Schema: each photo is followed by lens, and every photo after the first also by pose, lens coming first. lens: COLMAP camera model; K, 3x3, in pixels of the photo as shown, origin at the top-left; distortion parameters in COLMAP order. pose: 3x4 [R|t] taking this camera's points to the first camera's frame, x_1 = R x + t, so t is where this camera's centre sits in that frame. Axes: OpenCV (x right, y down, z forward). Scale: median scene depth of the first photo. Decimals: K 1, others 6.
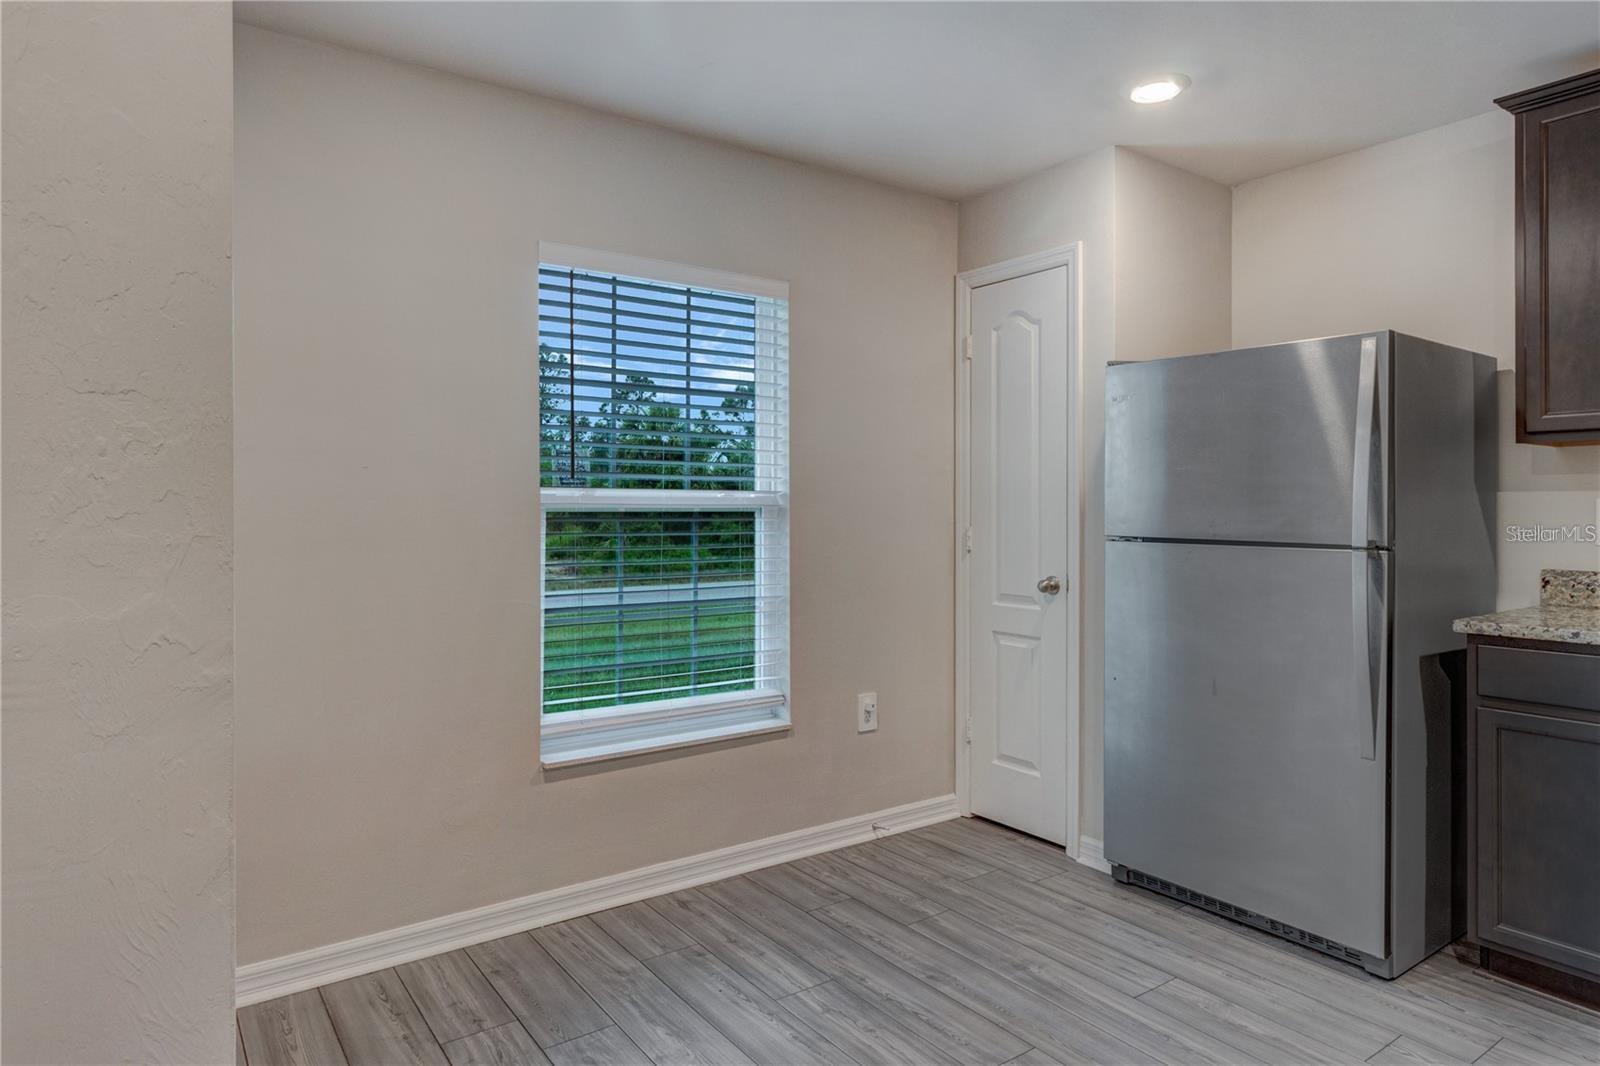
lens RADIAL K [[943.1, 0, 804.3], [0, 943.1, 508.7], [0, 0, 1]] dist [-0.000375, -0.000738]
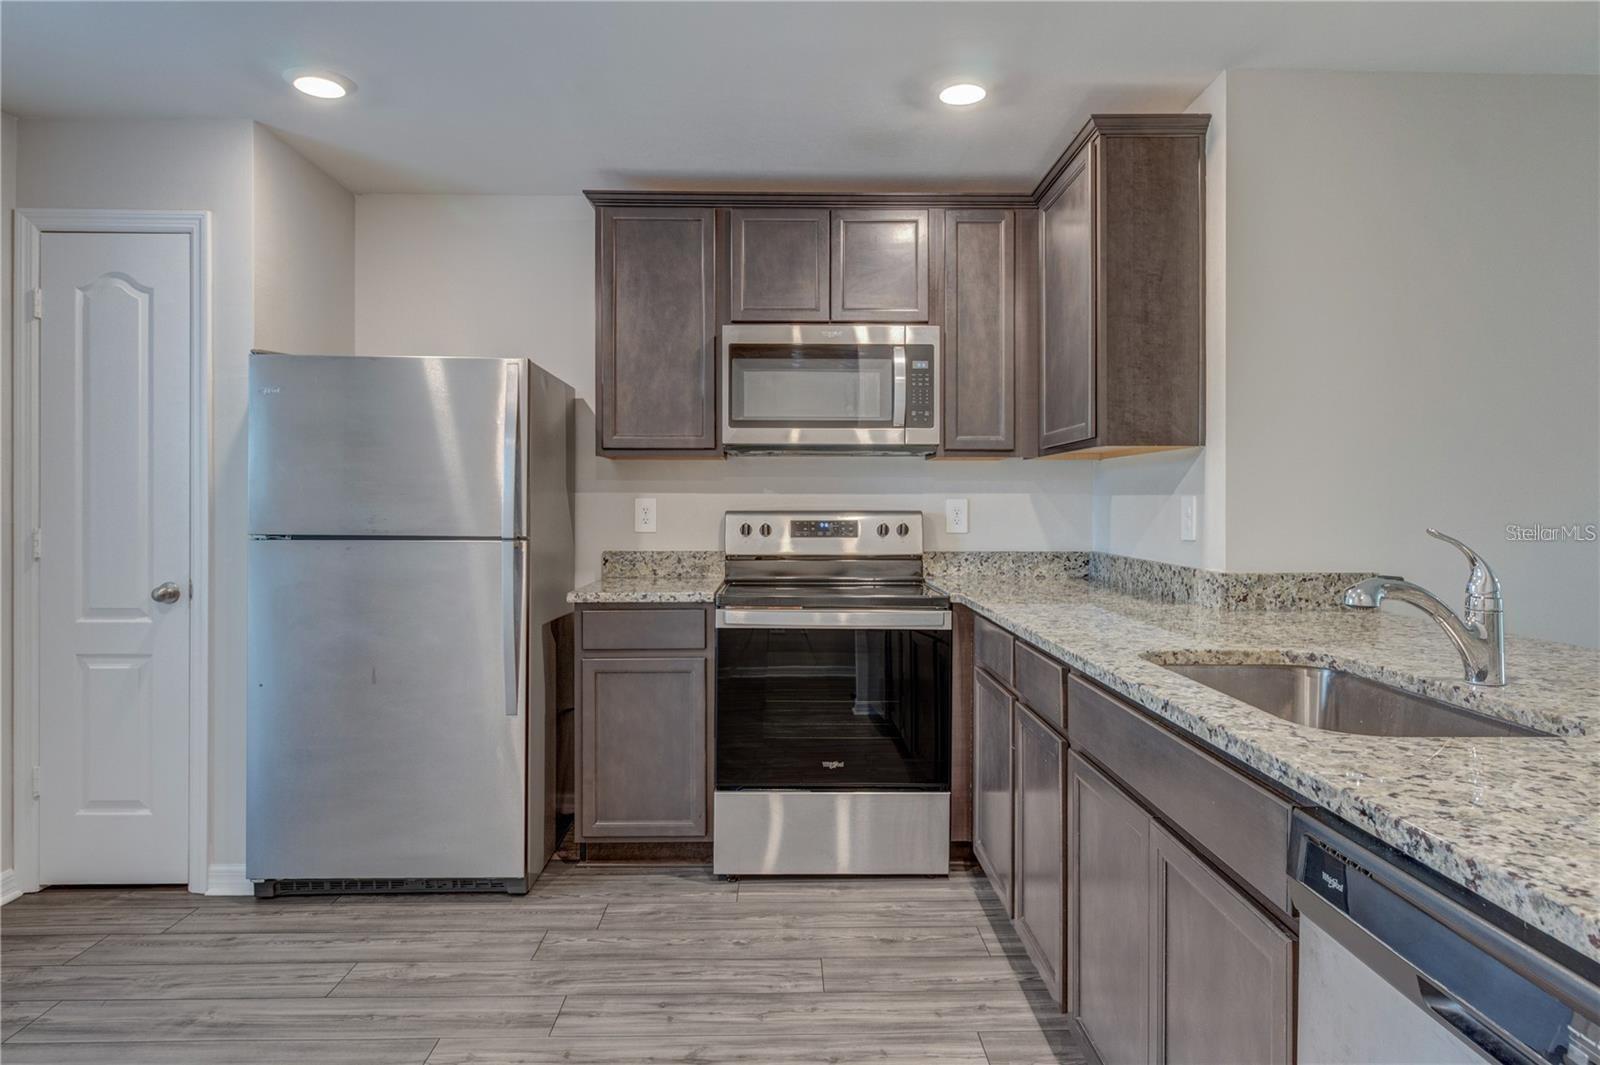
lens RADIAL K [[938.3, 0, 802.0], [0, 938.3, 505.2], [0, 0, 1]] dist [0.000372, -0.001533]
pose [[0.566088, -0.000951, 0.824344, -0.148967], [0.000045, 0.999999, 0.001123, -0.001930], [-0.824345, -0.000599, 0.566087, 0.019307]]
